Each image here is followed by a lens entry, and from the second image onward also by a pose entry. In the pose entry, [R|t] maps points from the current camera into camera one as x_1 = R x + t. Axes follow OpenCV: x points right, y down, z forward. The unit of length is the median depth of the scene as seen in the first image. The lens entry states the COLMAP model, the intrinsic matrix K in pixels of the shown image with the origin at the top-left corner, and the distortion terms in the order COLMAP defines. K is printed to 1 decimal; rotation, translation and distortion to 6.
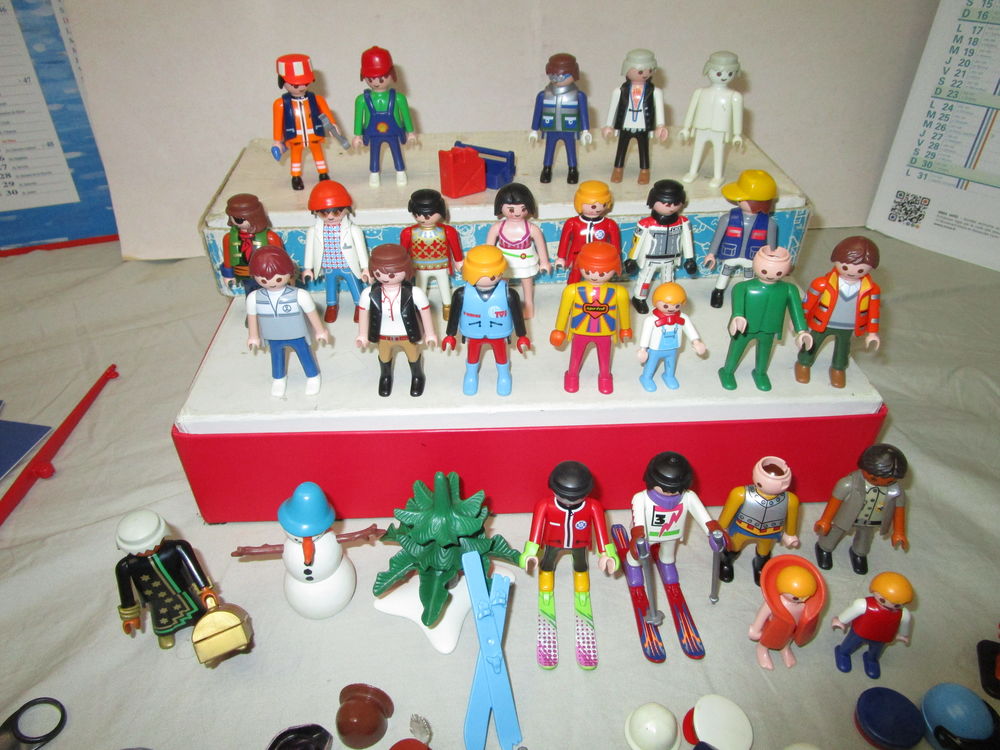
lens RADIAL K [[713.4, 0, 496.2], [0, 713.4, 374.4], [0, 0, 1]] dist [-0.026675, 0.010457]
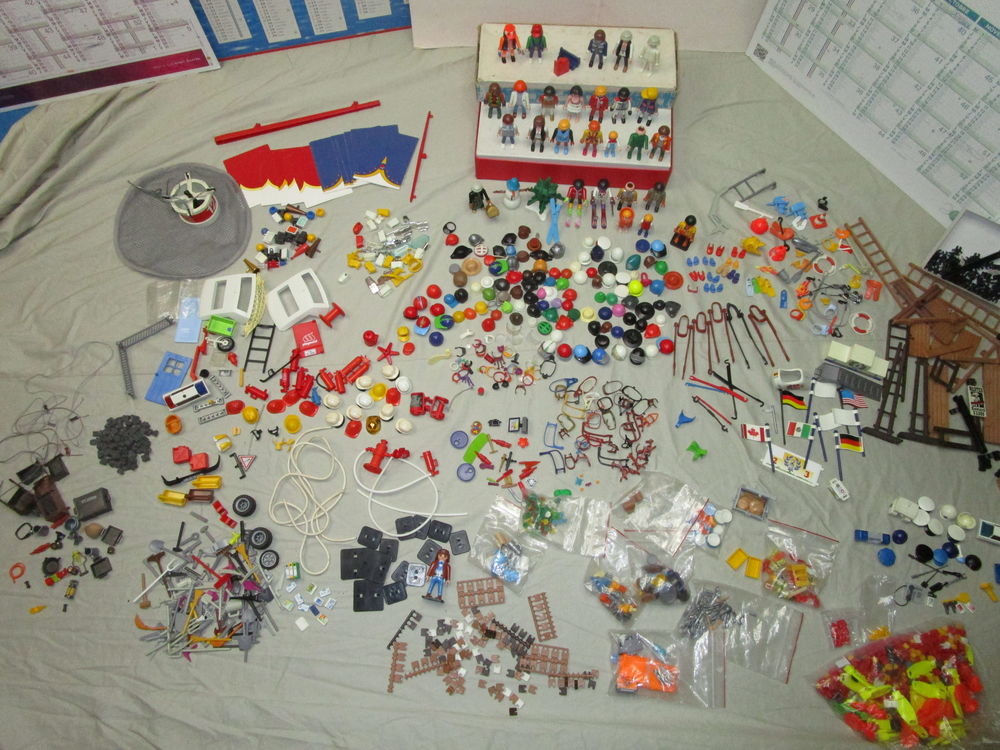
lens RADIAL K [[713.4, 0, 496.2], [0, 713.4, 374.4], [0, 0, 1]] dist [-0.026675, 0.010457]
pose [[0.993169, 0.109226, -0.041047, -0.070347], [-0.067994, 0.827627, 0.557146, -1.062734], [0.094826, -0.550549, 0.829400, -2.709625]]
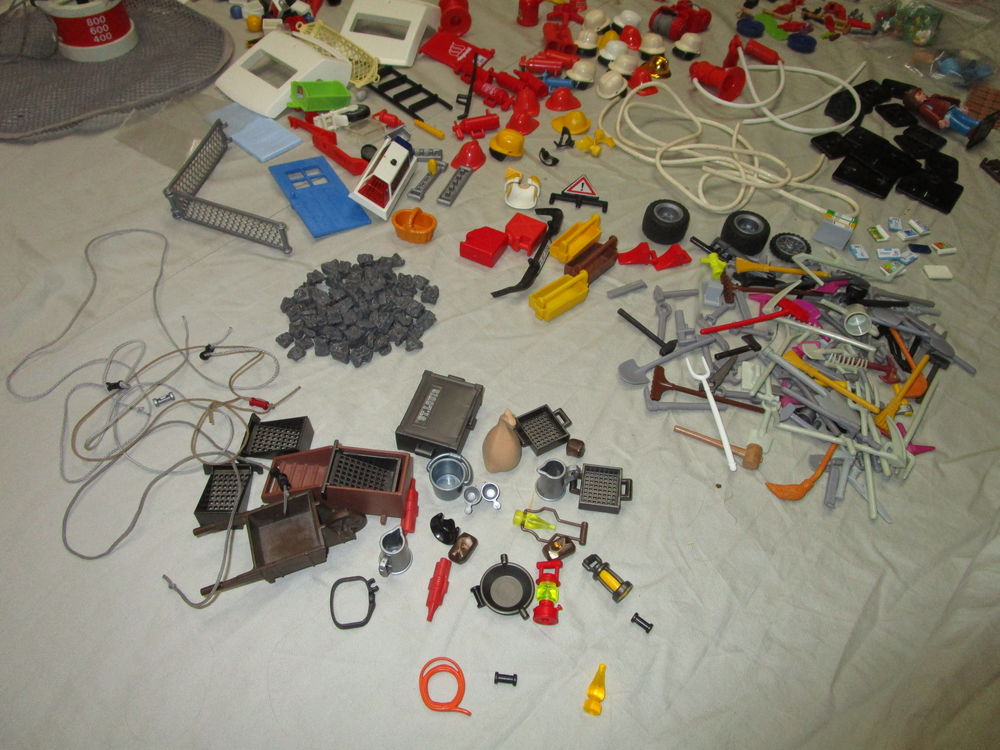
lens RADIAL K [[713.4, 0, 496.2], [0, 713.4, 374.4], [0, 0, 1]] dist [-0.026675, 0.010457]
pose [[0.737348, -0.504162, 0.449597, -2.456101], [0.359532, 0.856361, 0.370652, 0.928115], [-0.571886, -0.111655, 0.812699, -1.526102]]
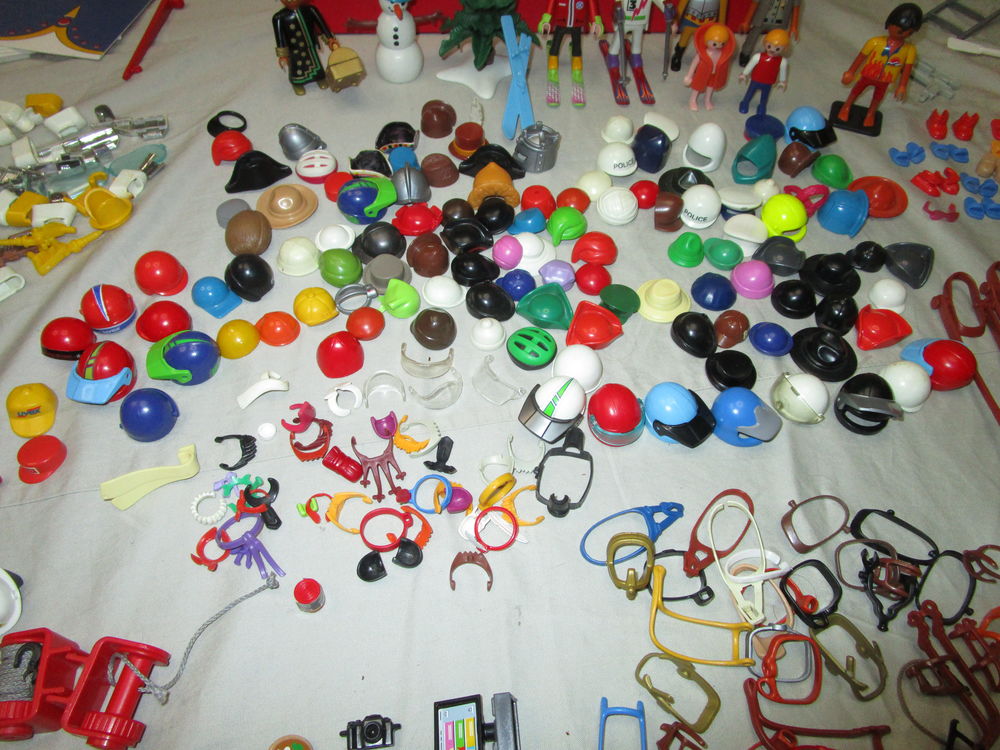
lens RADIAL K [[713.4, 0, 496.2], [0, 713.4, 374.4], [0, 0, 1]] dist [-0.026675, 0.010457]
pose [[0.999533, 0.009182, 0.029157, -0.083987], [-0.018157, 0.945657, 0.324659, 0.424699], [-0.024591, -0.325037, 0.945382, -0.592401]]
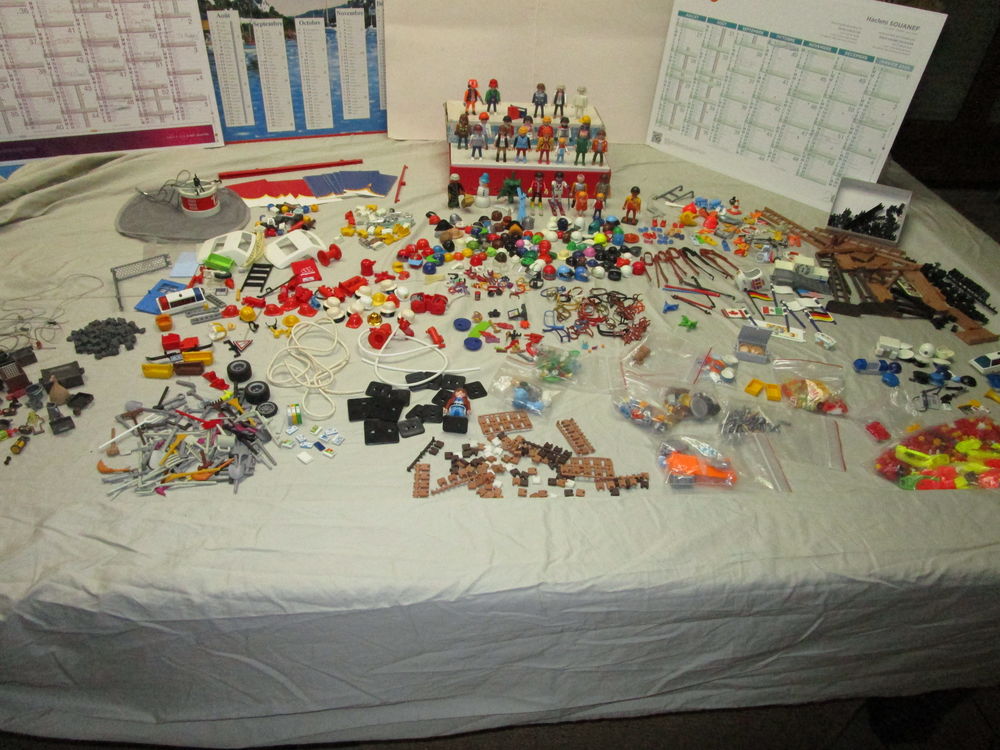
lens RADIAL K [[713.4, 0, 496.2], [0, 713.4, 374.4], [0, 0, 1]] dist [-0.026675, 0.010457]
pose [[0.997596, 0.039601, 0.056874, -0.373397], [-0.041668, 0.998496, 0.035634, 1.217960], [-0.055378, -0.037918, 0.997745, -3.525685]]
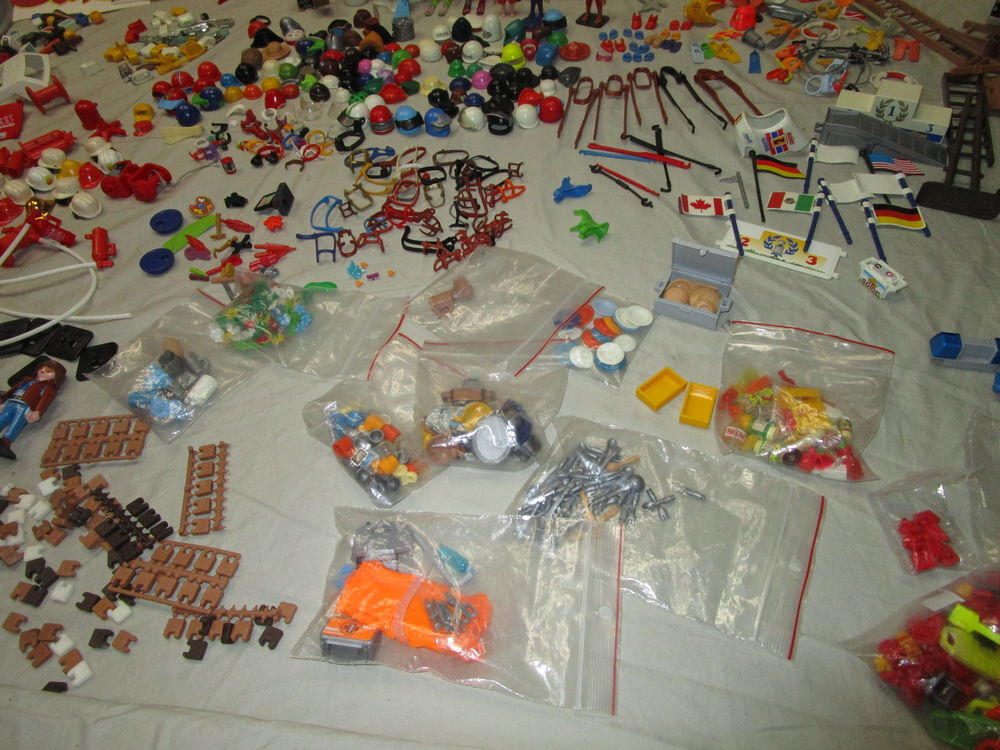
lens RADIAL K [[713.4, 0, 496.2], [0, 713.4, 374.4], [0, 0, 1]] dist [-0.026675, 0.010457]
pose [[0.980853, 0.102875, -0.165359, 0.876883], [-0.057535, 0.964264, 0.258619, 0.958608], [0.186055, -0.244153, 0.951721, -1.824996]]
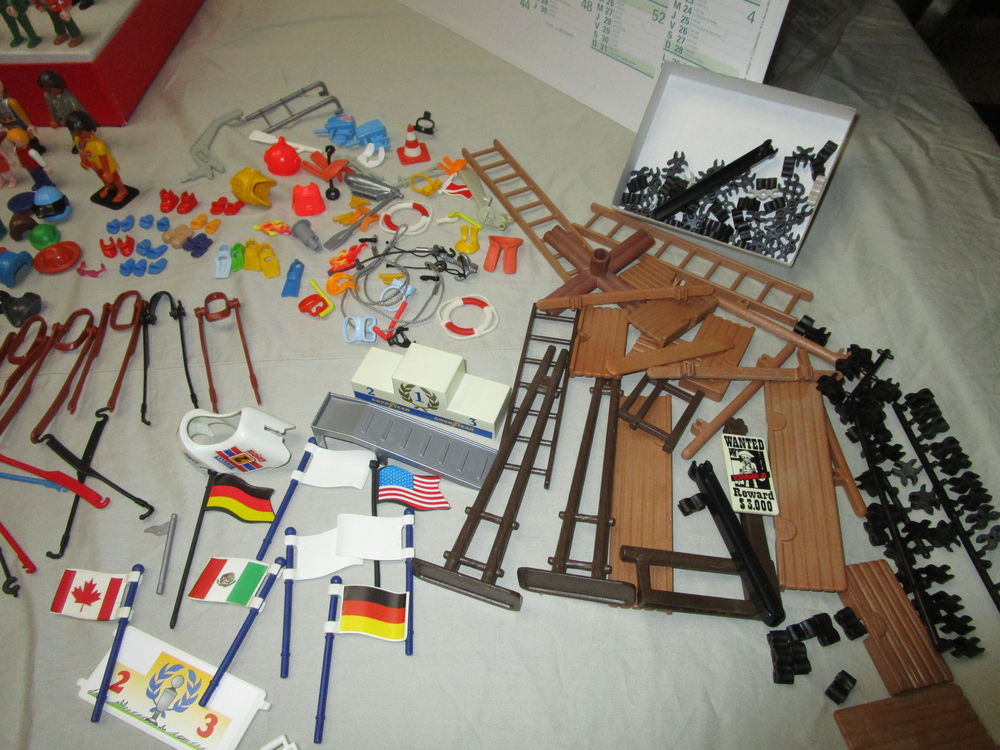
lens RADIAL K [[713.4, 0, 496.2], [0, 713.4, 374.4], [0, 0, 1]] dist [-0.026675, 0.010457]
pose [[0.997966, 0.049534, -0.040136, 1.719593], [-0.037675, 0.966071, 0.255515, 0.332043], [0.051431, -0.253483, 0.965972, -0.884617]]
